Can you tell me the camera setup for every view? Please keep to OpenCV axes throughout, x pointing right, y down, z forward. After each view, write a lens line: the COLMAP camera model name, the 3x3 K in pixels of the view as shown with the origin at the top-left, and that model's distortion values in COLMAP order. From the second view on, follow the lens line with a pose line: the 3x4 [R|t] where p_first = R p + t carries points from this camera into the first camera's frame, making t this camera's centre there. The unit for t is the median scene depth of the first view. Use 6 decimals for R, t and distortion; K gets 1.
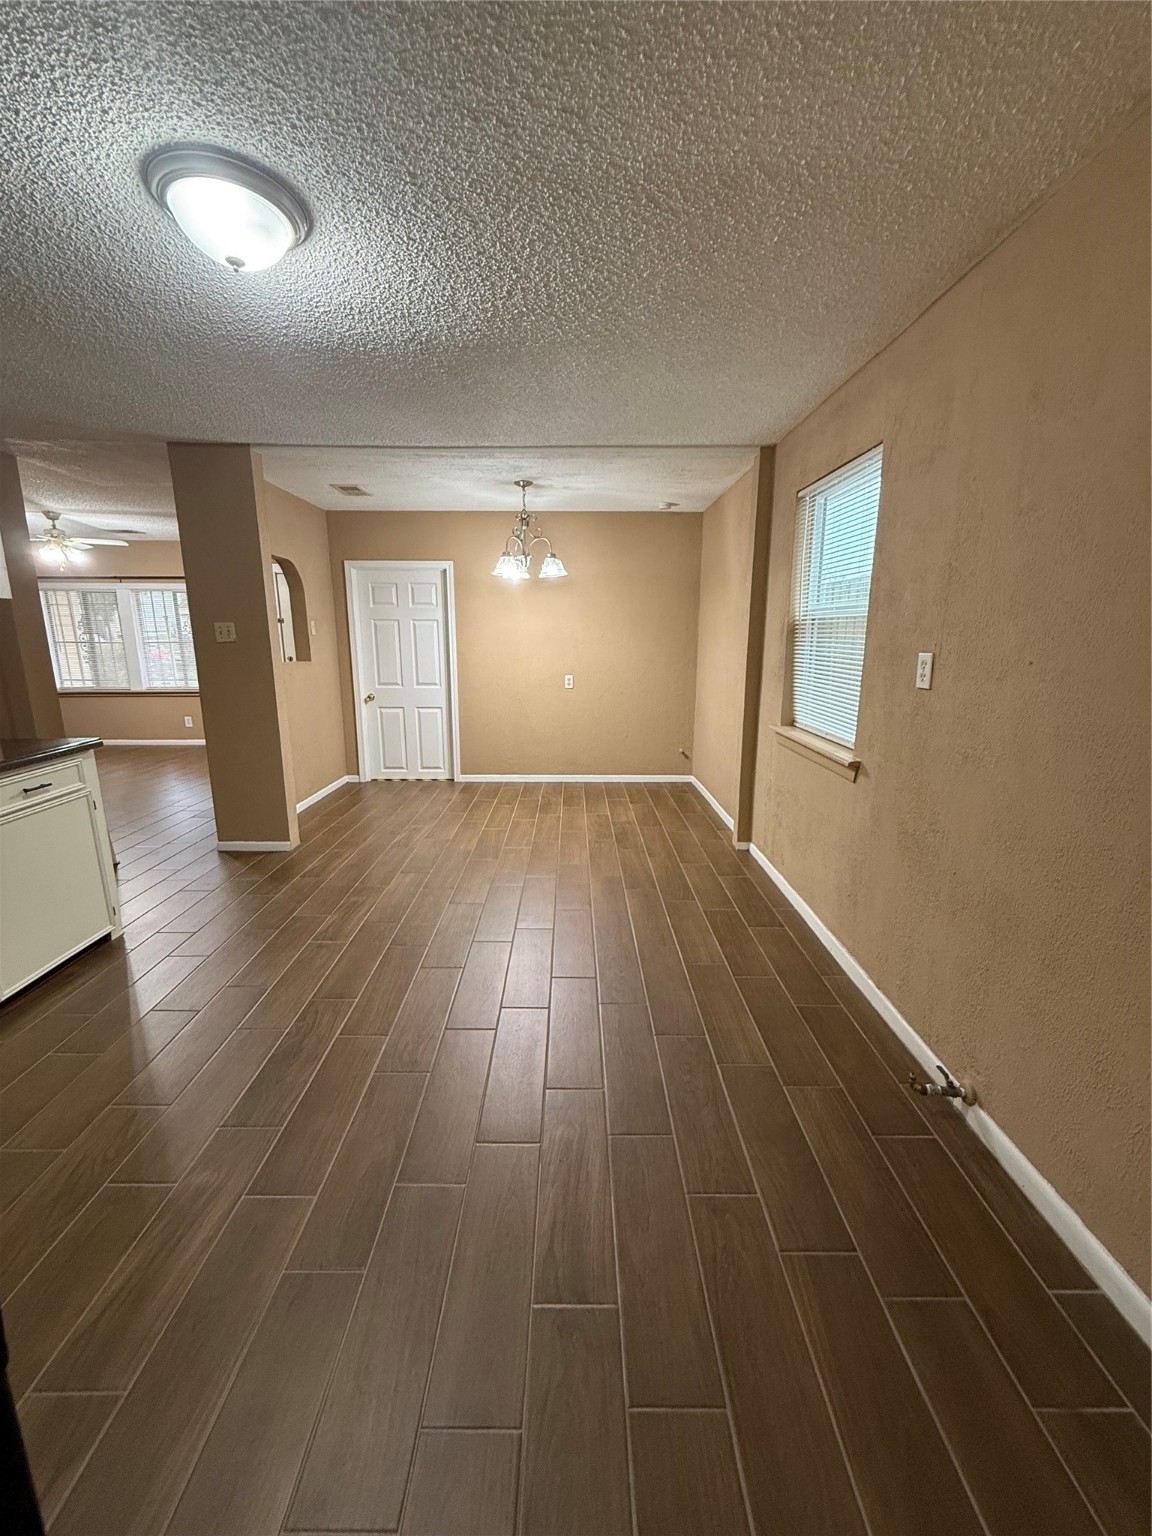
lens RADIAL K [[611.2, 0, 573.4], [0, 611.2, 767.7], [0, 0, 1]] dist [0.003225, -0.000418]
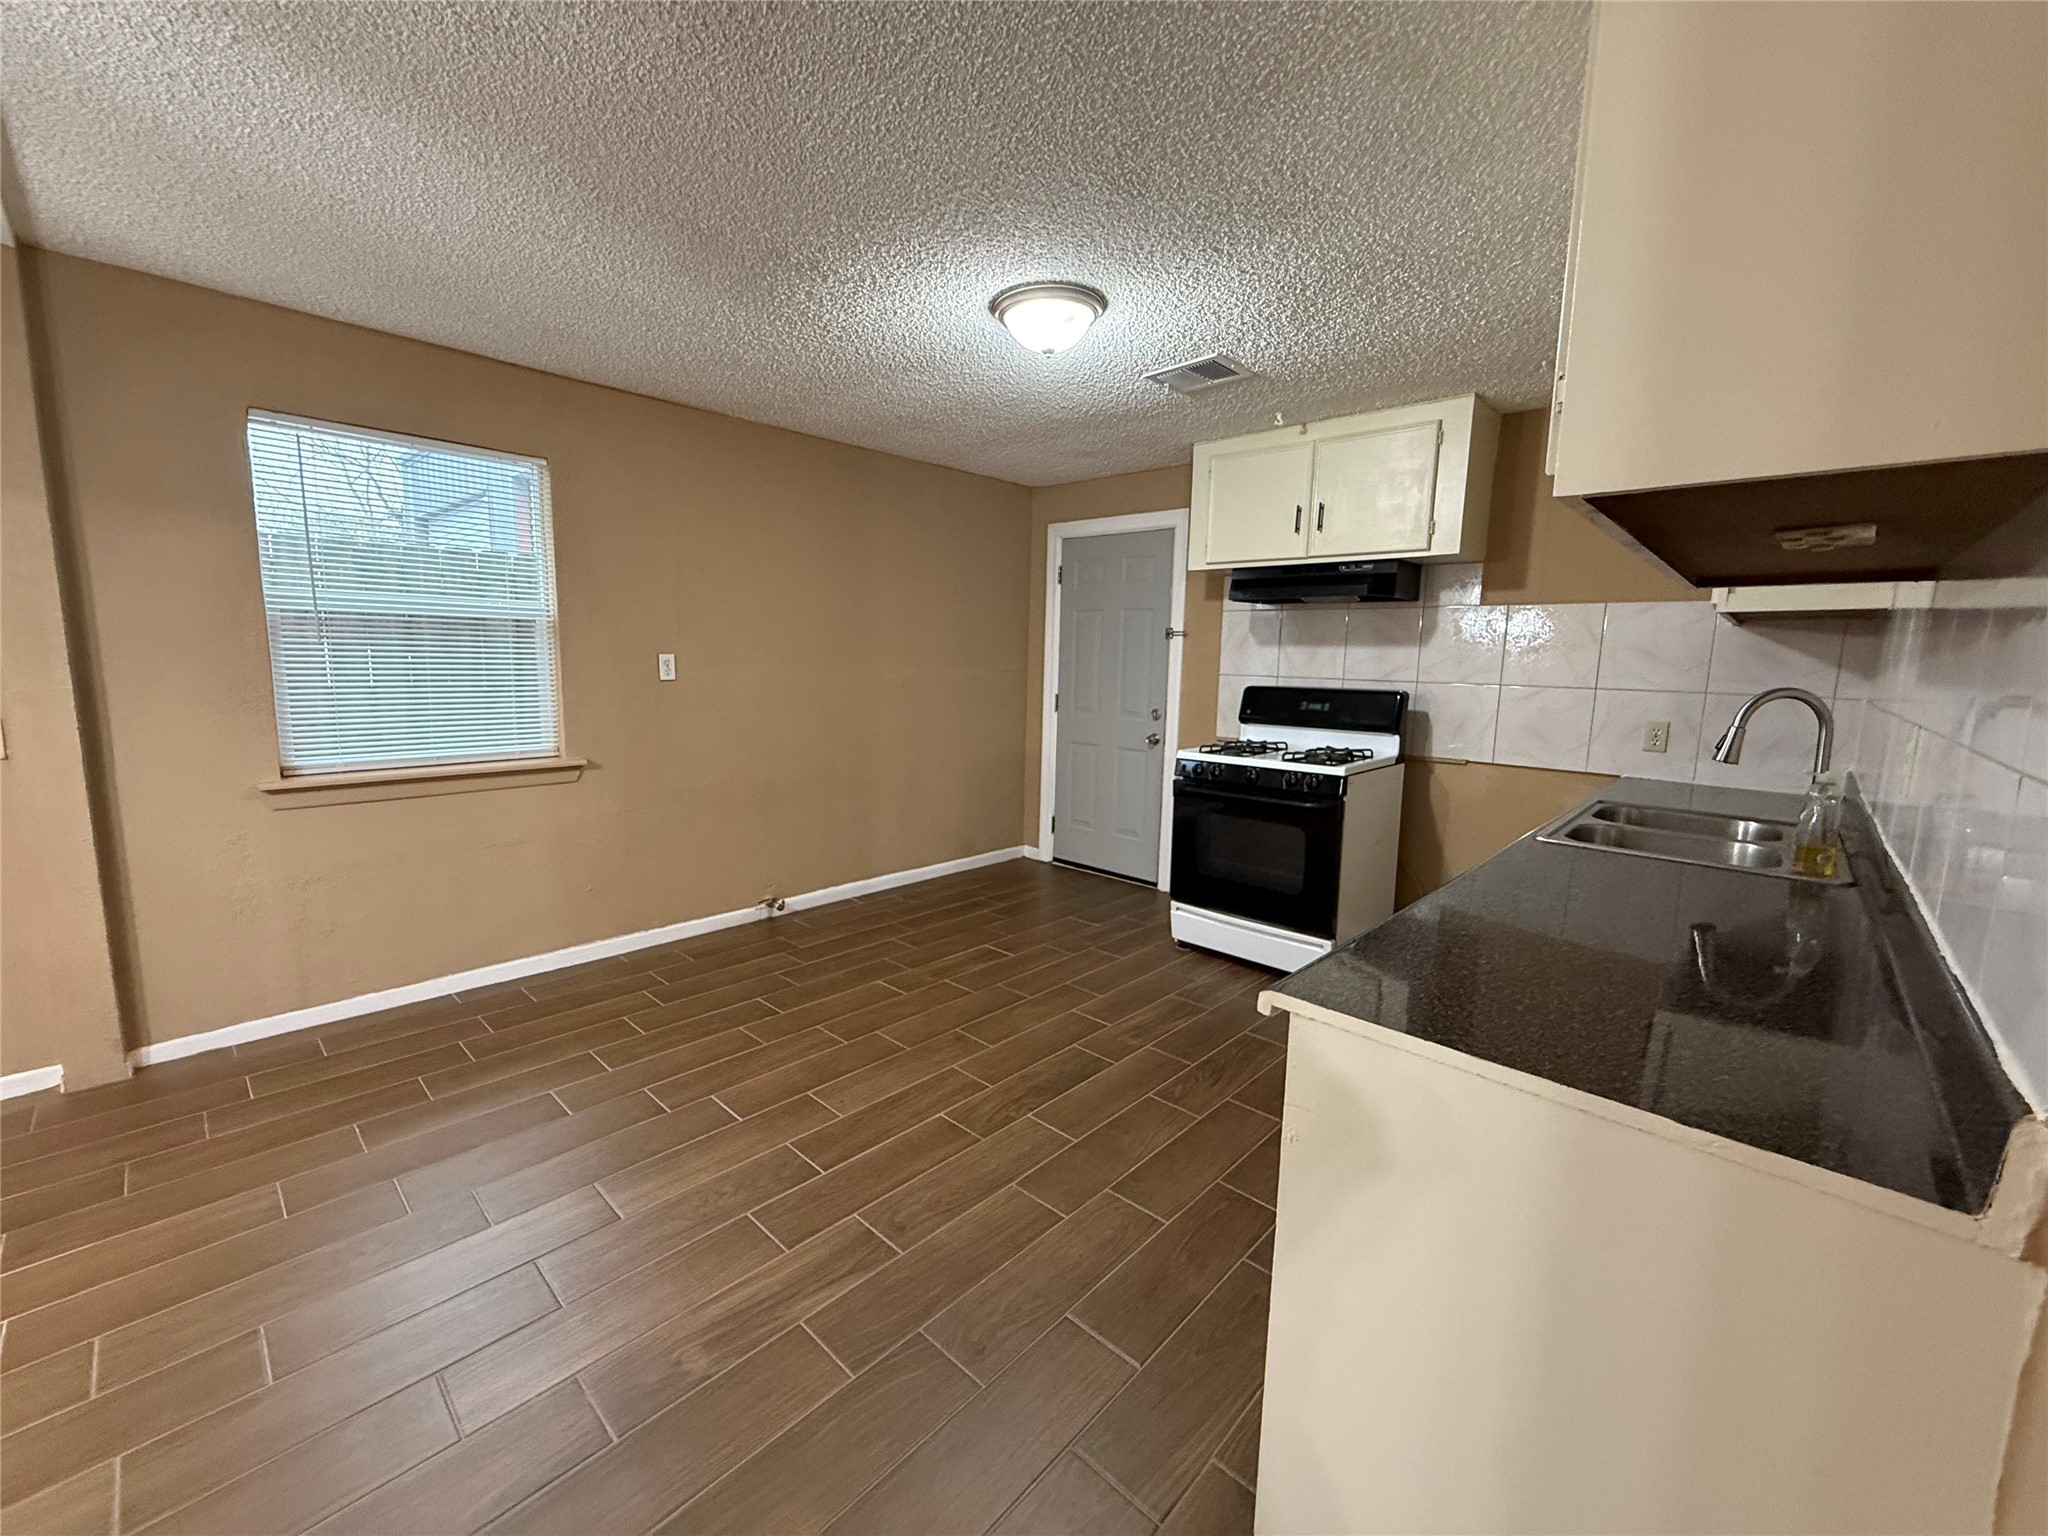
lens RADIAL K [[814.9, 0, 1027.1], [0, 814.9, 767.8], [0, 0, 1]] dist [0.003225, -0.000418]
pose [[-0.731939, -0.108938, 0.672606, -0.920765], [0.126826, 0.948104, 0.291573, -0.272160], [-0.669463, 0.298717, -0.680138, 1.282206]]
